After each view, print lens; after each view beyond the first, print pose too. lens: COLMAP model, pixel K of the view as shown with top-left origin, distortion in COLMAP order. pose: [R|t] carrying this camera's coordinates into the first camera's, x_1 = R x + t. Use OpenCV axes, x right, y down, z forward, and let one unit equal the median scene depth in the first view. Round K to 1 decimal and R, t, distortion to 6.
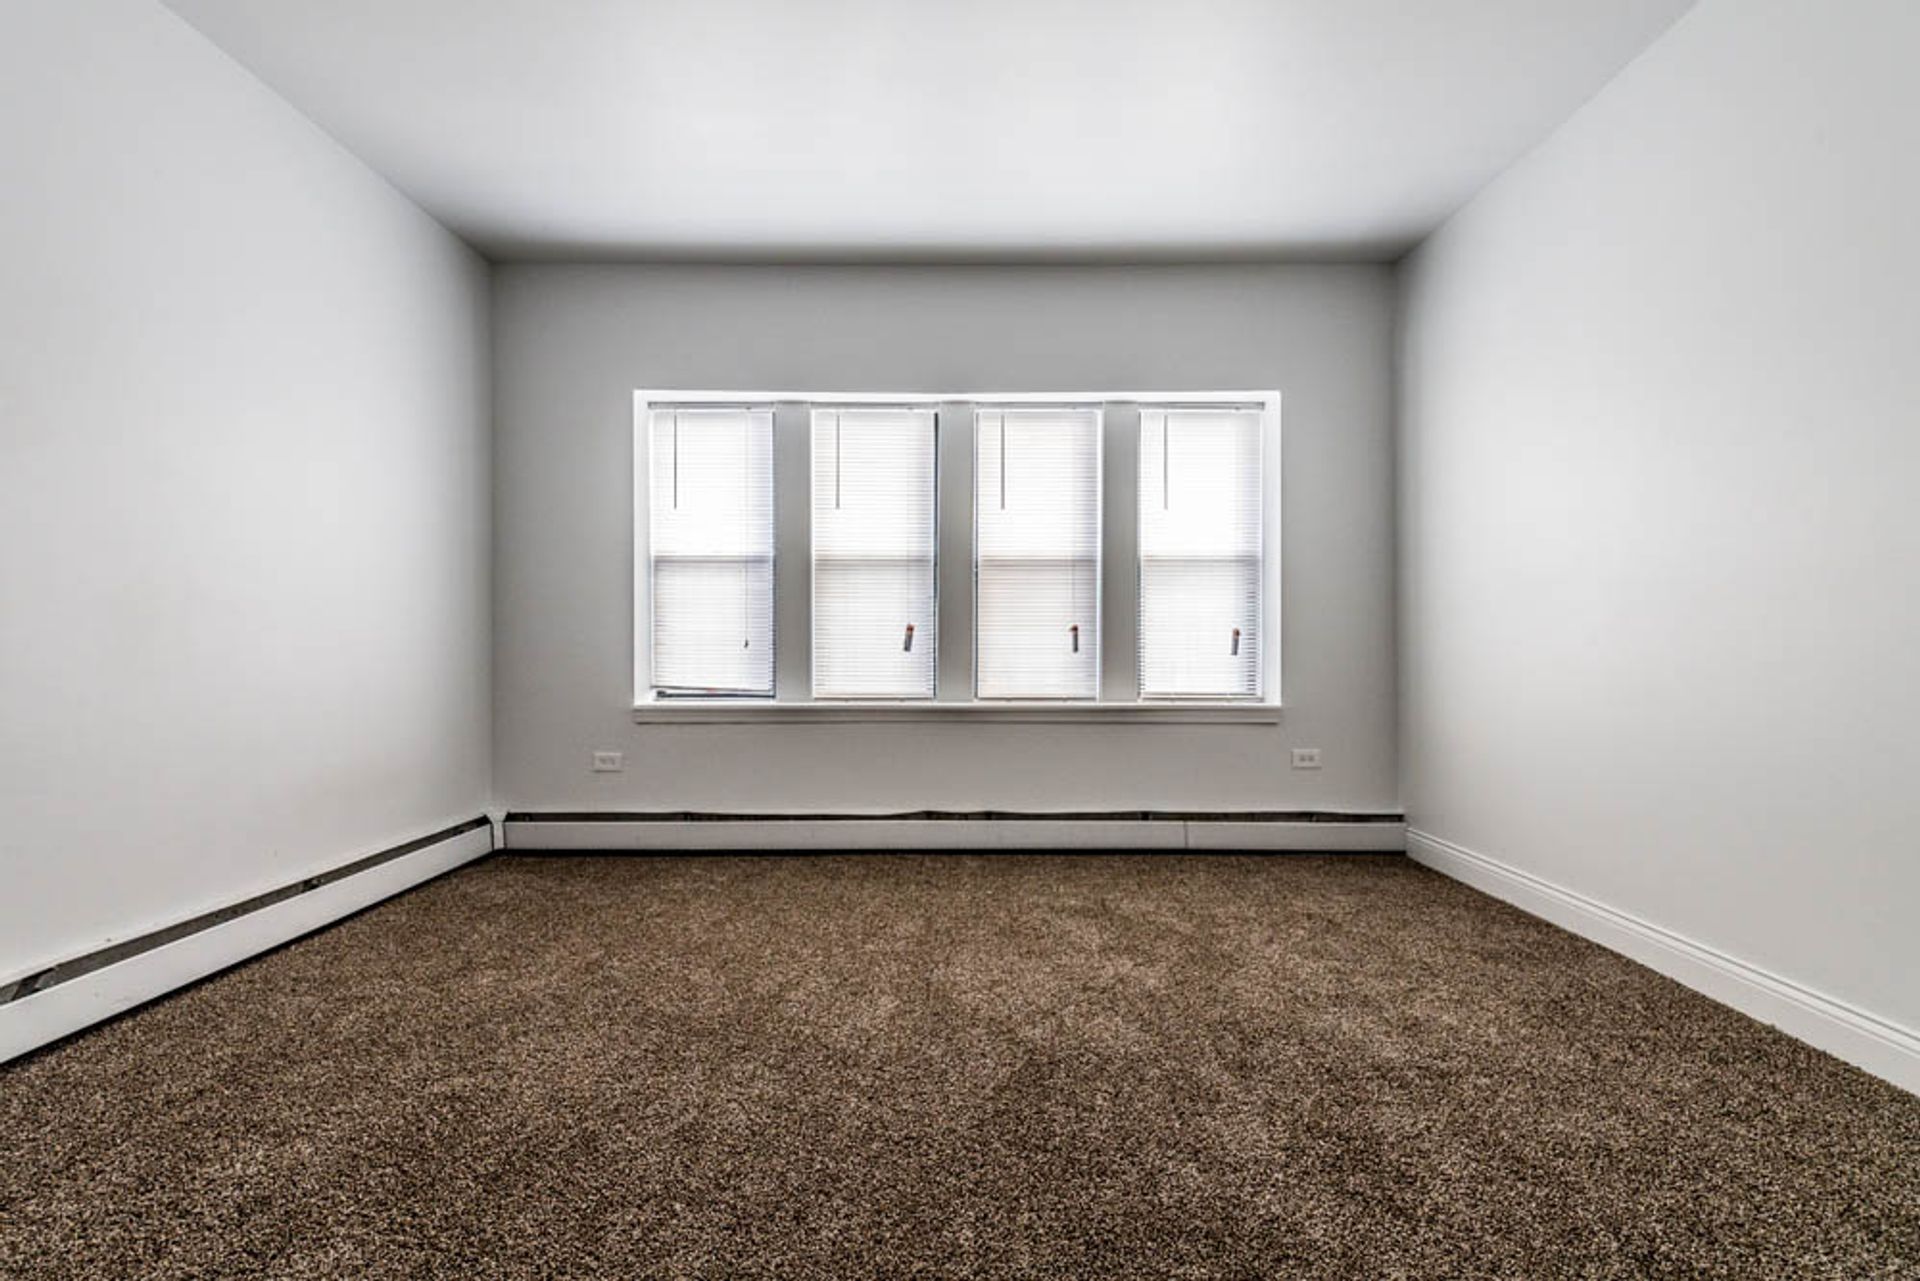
lens RADIAL K [[761.7, 0, 966.5], [0, 761.7, 641.1], [0, 0, 1]] dist [0.015333, -0.005008]
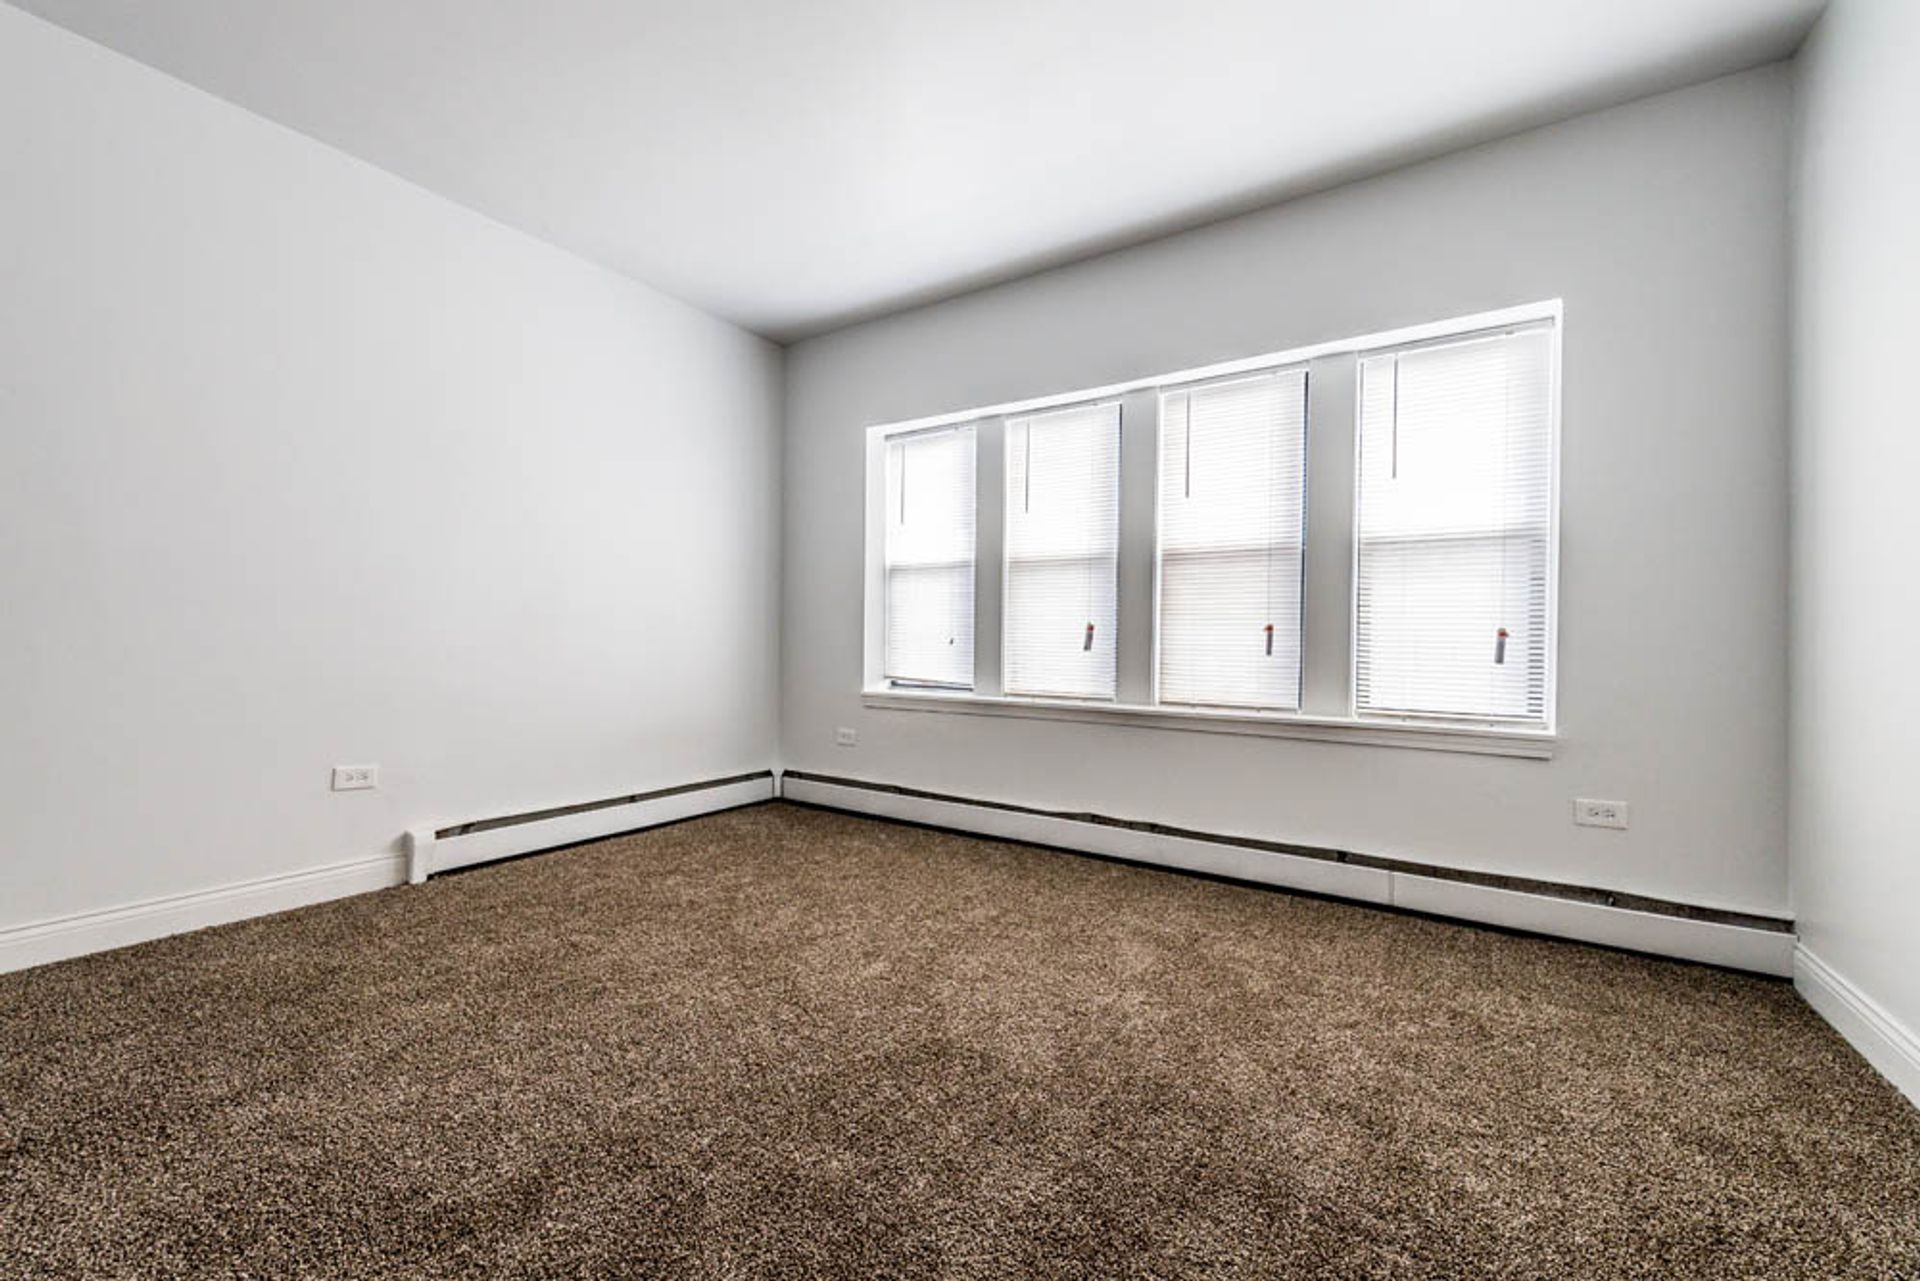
lens RADIAL K [[761.7, 0, 952.4], [0, 761.7, 643.2], [0, 0, 1]] dist [0.015333, -0.005008]
pose [[0.832776, 0.012269, -0.553475, 0.341929], [-0.010107, 0.999925, 0.006957, -0.001441], [0.553518, -0.000200, 0.832837, 0.082278]]
